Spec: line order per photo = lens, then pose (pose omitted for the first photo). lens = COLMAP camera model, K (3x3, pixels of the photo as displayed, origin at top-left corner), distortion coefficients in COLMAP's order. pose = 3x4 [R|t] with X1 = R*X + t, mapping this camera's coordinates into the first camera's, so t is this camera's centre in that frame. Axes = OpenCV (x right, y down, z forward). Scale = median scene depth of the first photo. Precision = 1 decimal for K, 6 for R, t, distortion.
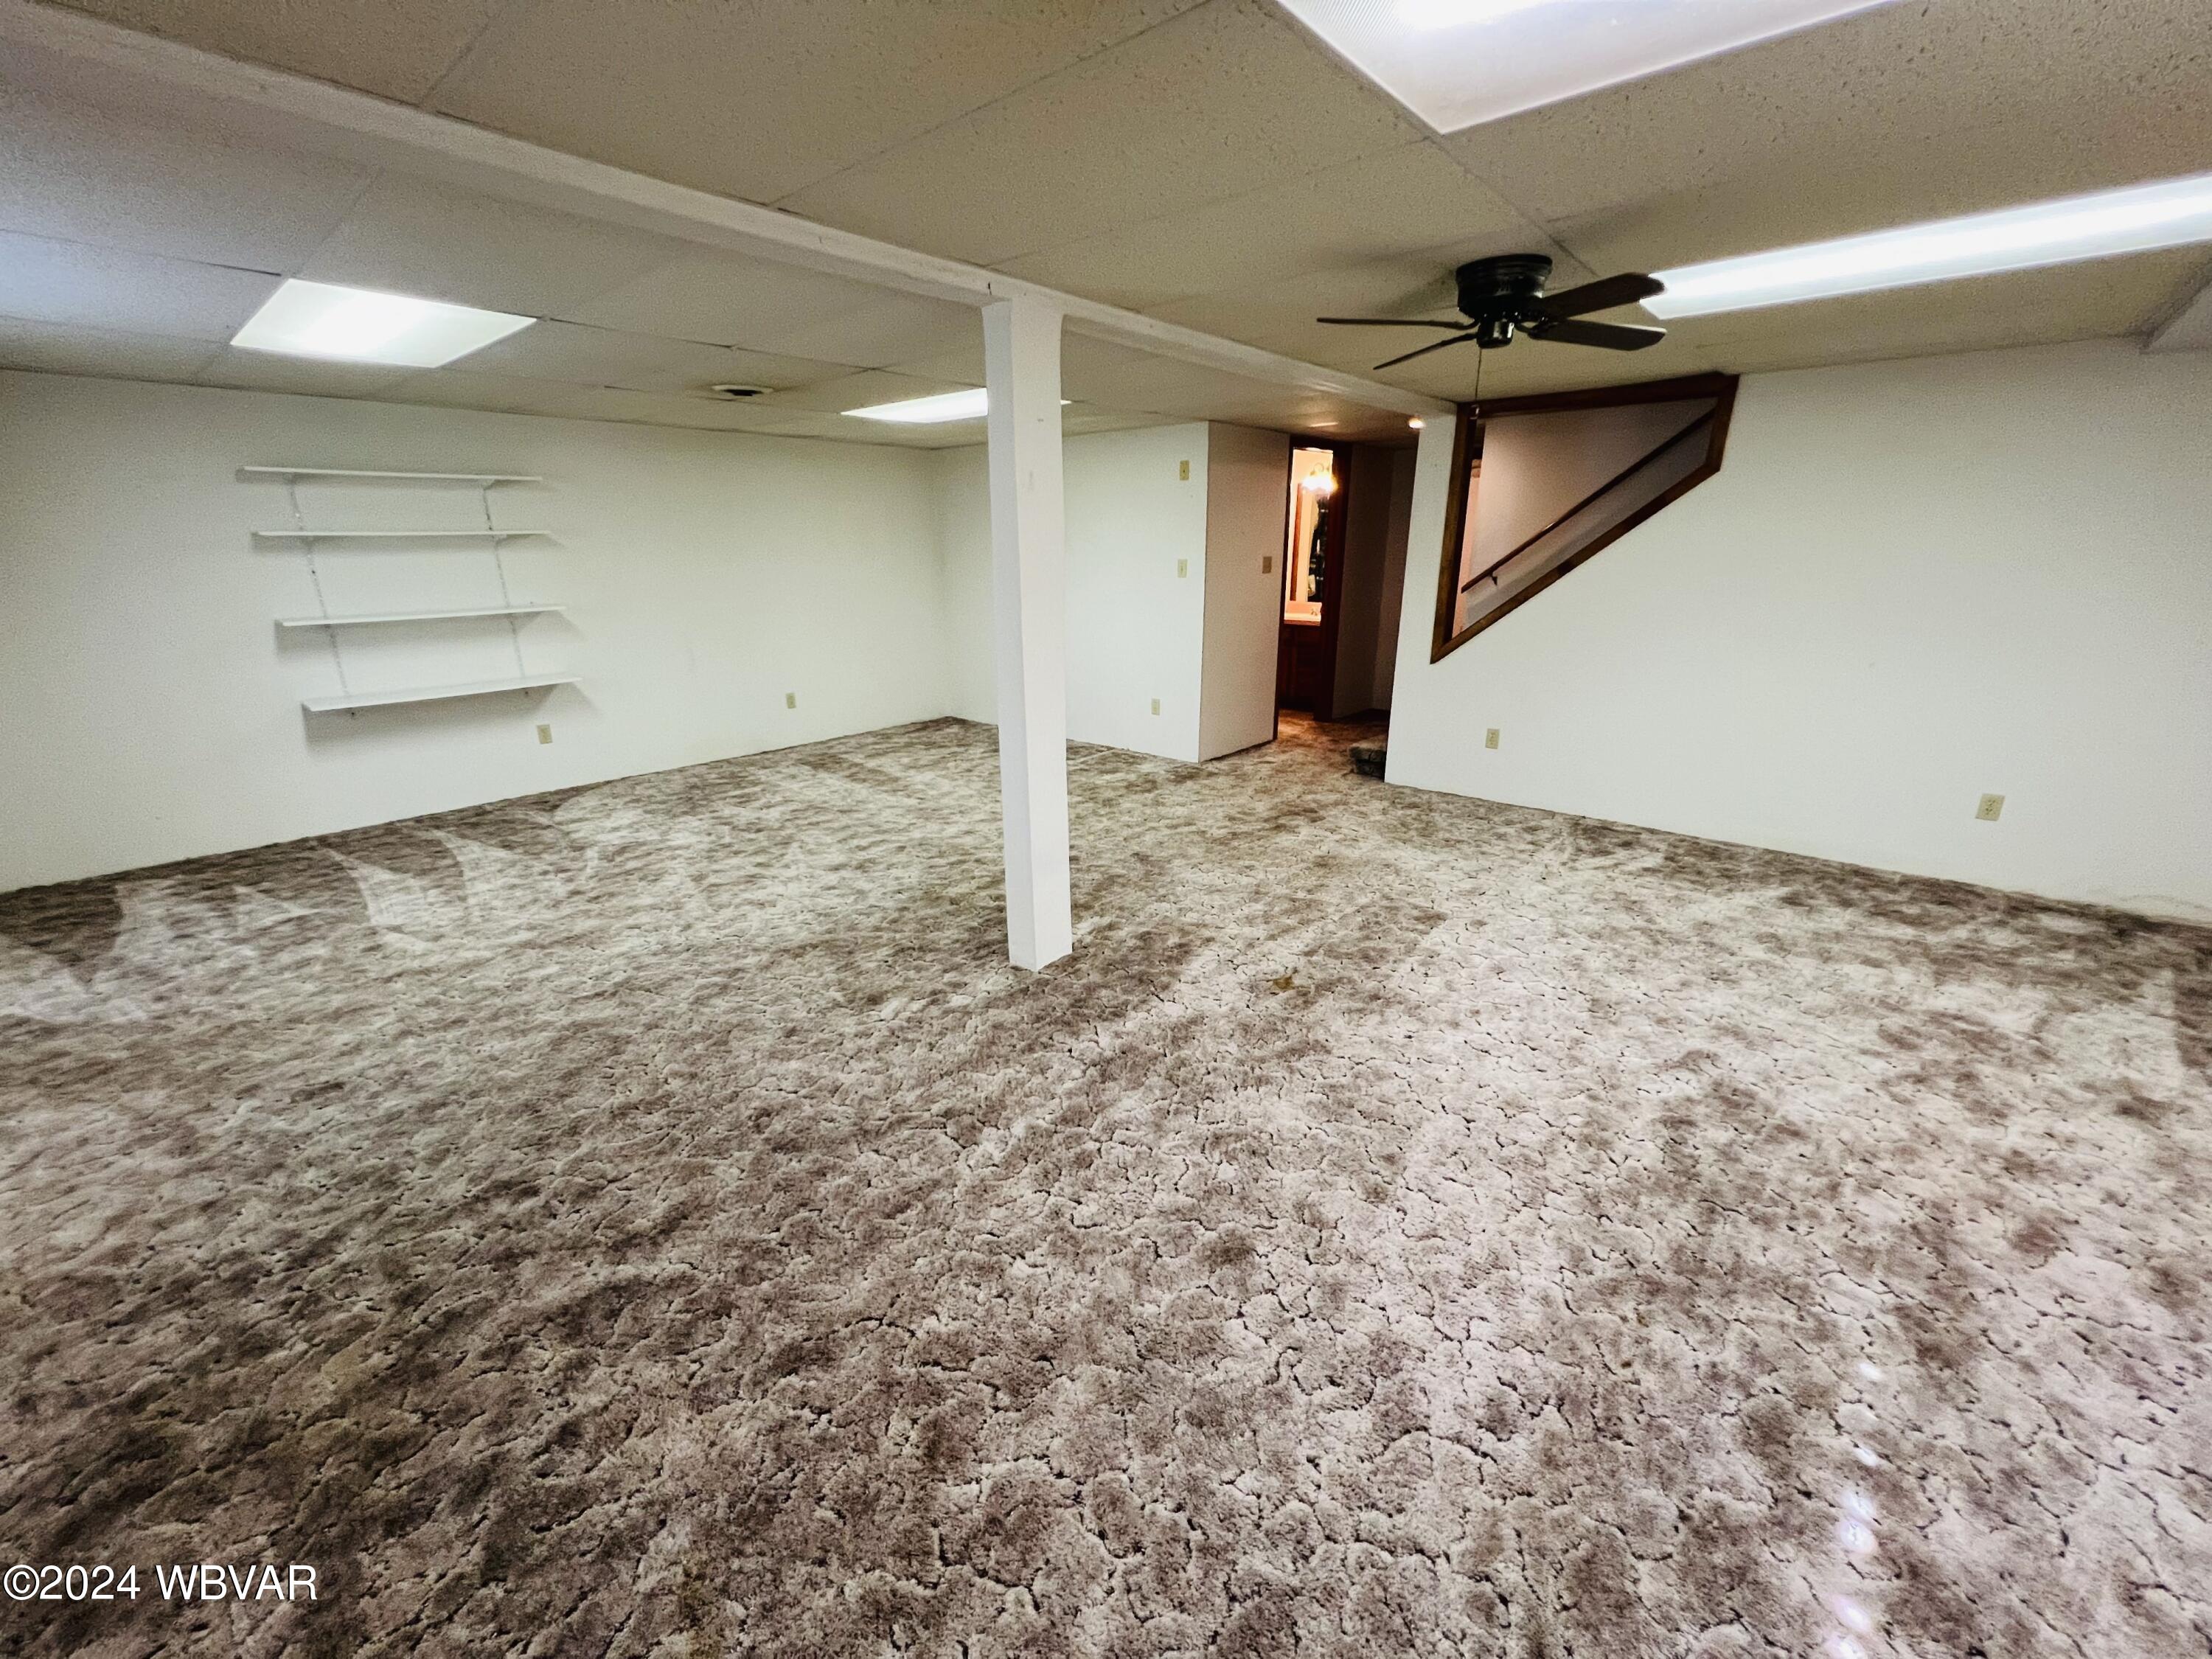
lens RADIAL K [[884.5, 0, 1102.8], [0, 884.5, 835.7], [0, 0, 1]] dist [-0.002775, 0.001763]
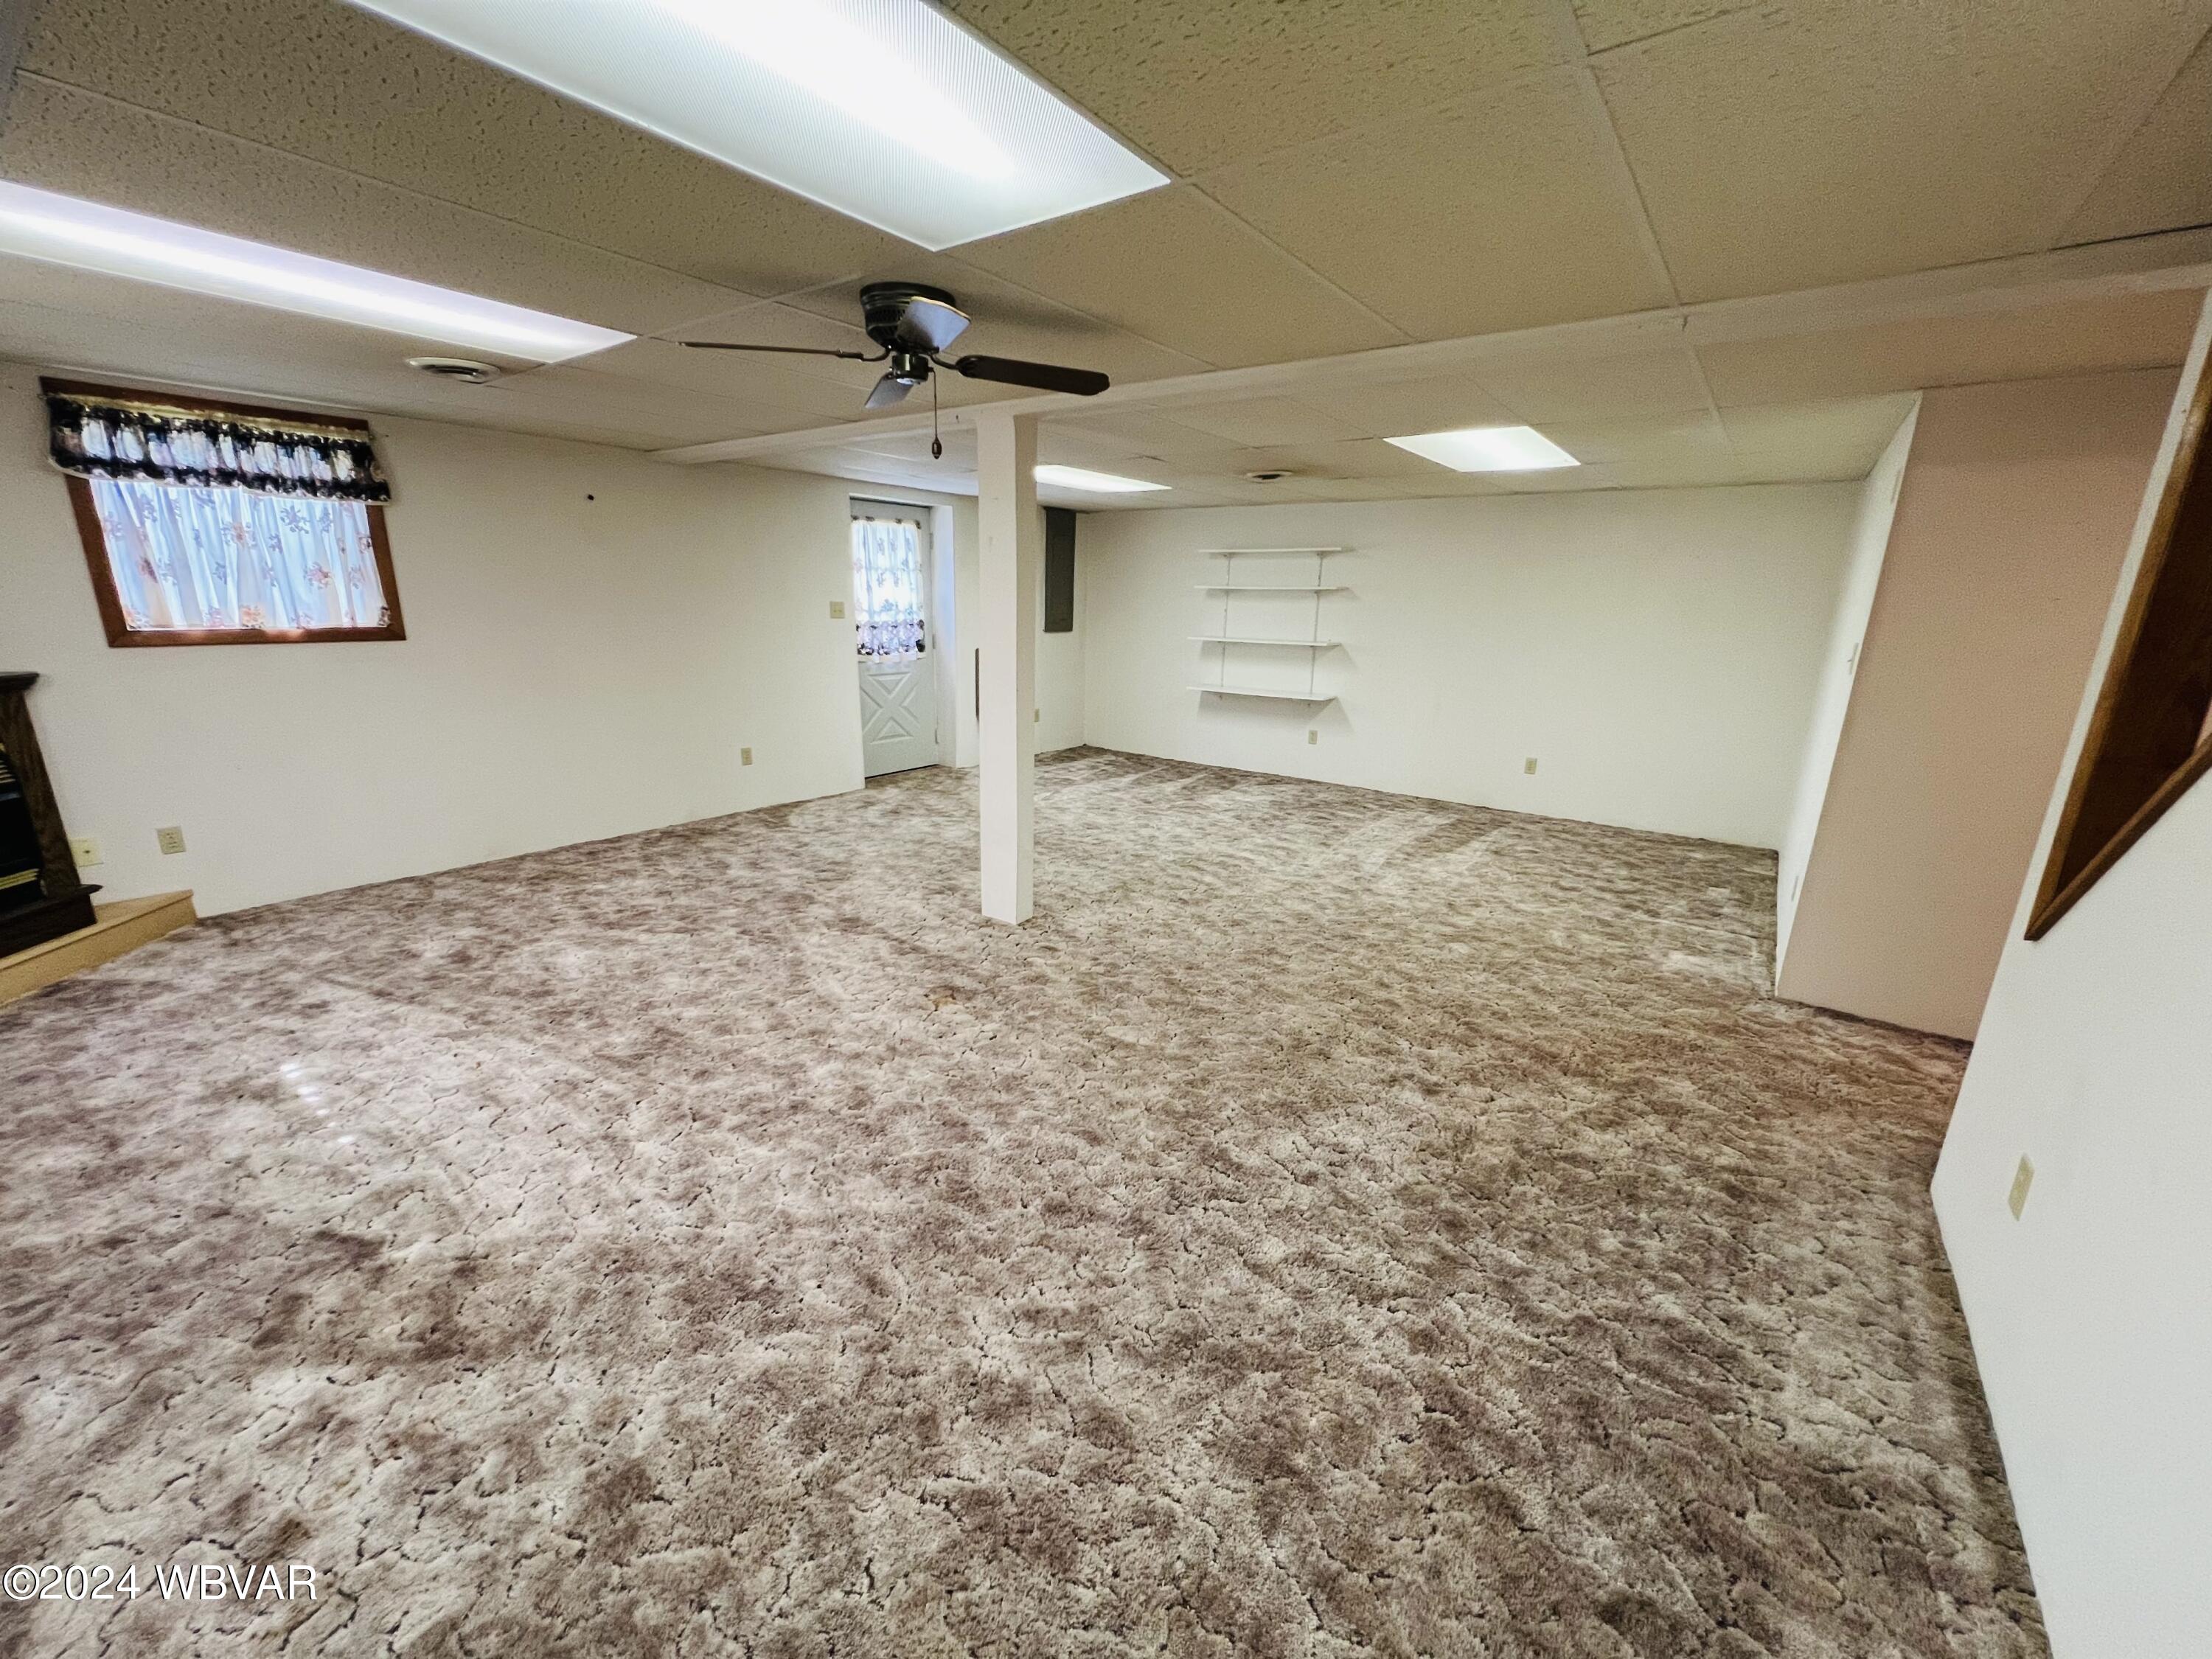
lens RADIAL K [[884.5, 0, 1100.6], [0, 884.5, 835.3], [0, 0, 1]] dist [-0.002775, 0.001763]
pose [[0.073399, 0.273246, -0.959140, 0.759569], [-0.340025, 0.910966, 0.233502, -0.208048], [0.937548, 0.308993, 0.159775, 0.609496]]
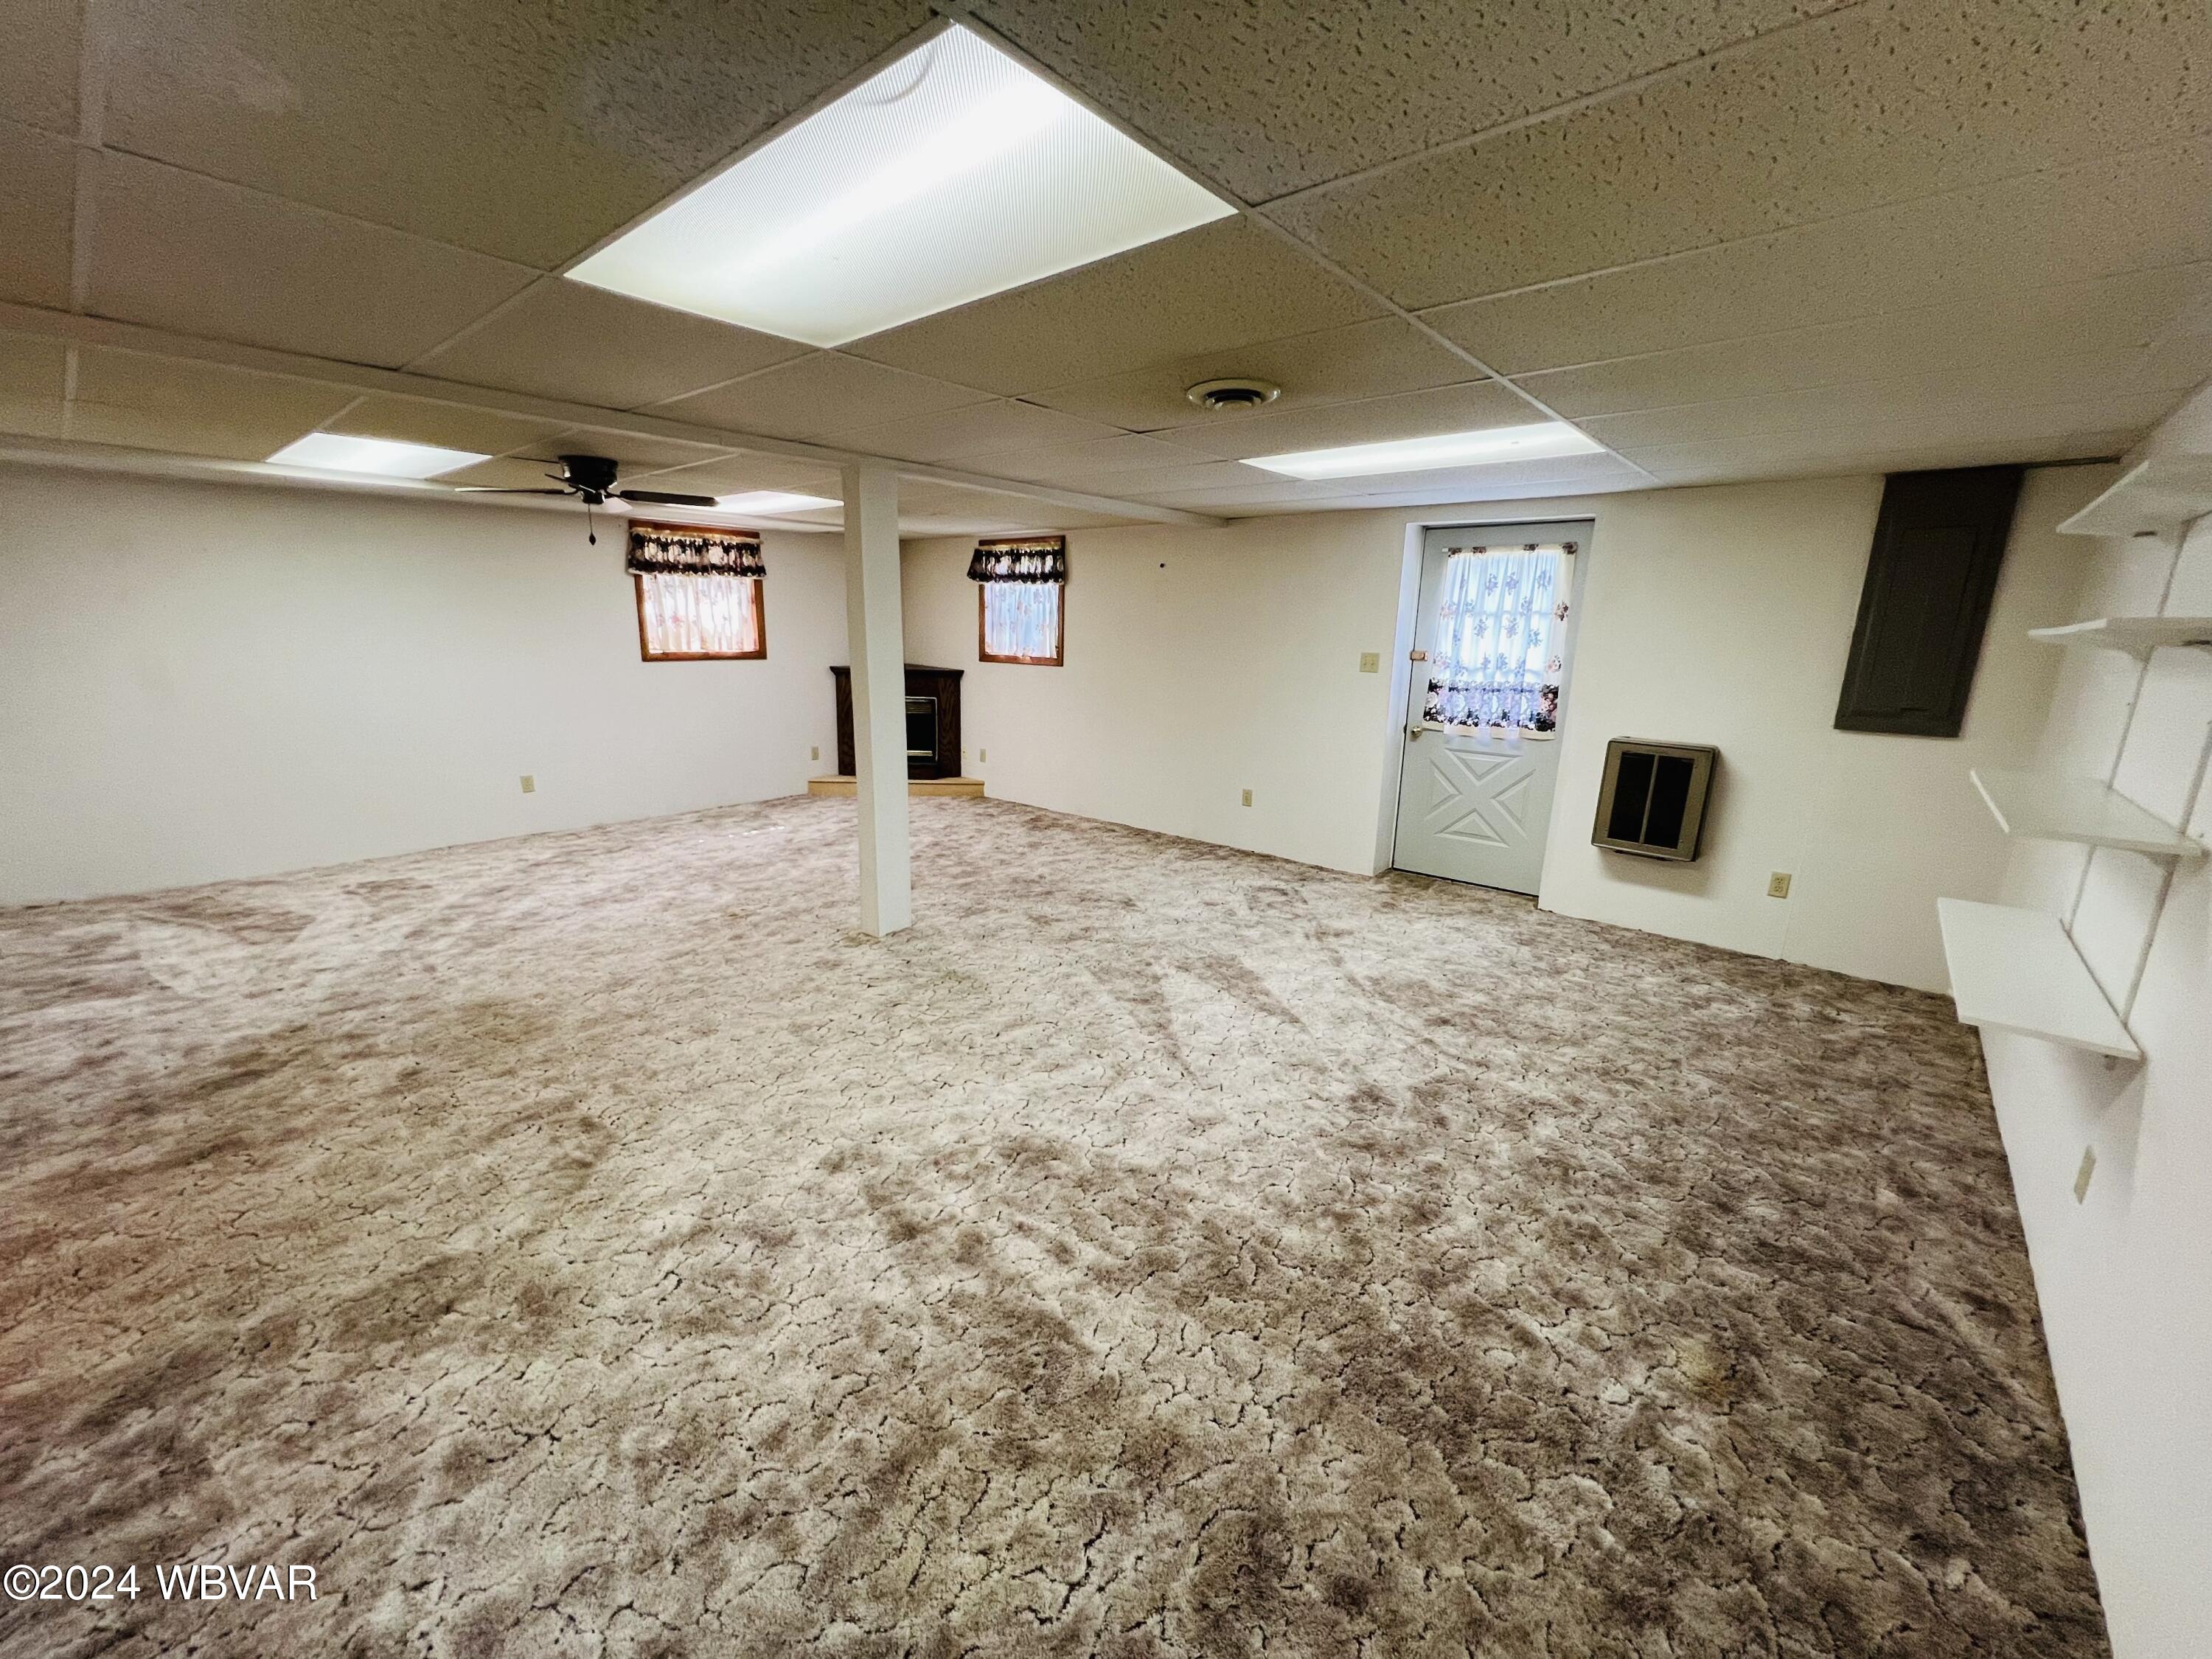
lens RADIAL K [[884.5, 0, 1099.5], [0, 884.5, 833.5], [0, 0, 1]] dist [-0.002775, 0.001763]
pose [[-0.999892, -0.014147, -0.003934, -0.263860], [-0.014087, 0.848559, 0.528913, -0.474588], [-0.004145, 0.528911, -0.848667, 1.406482]]
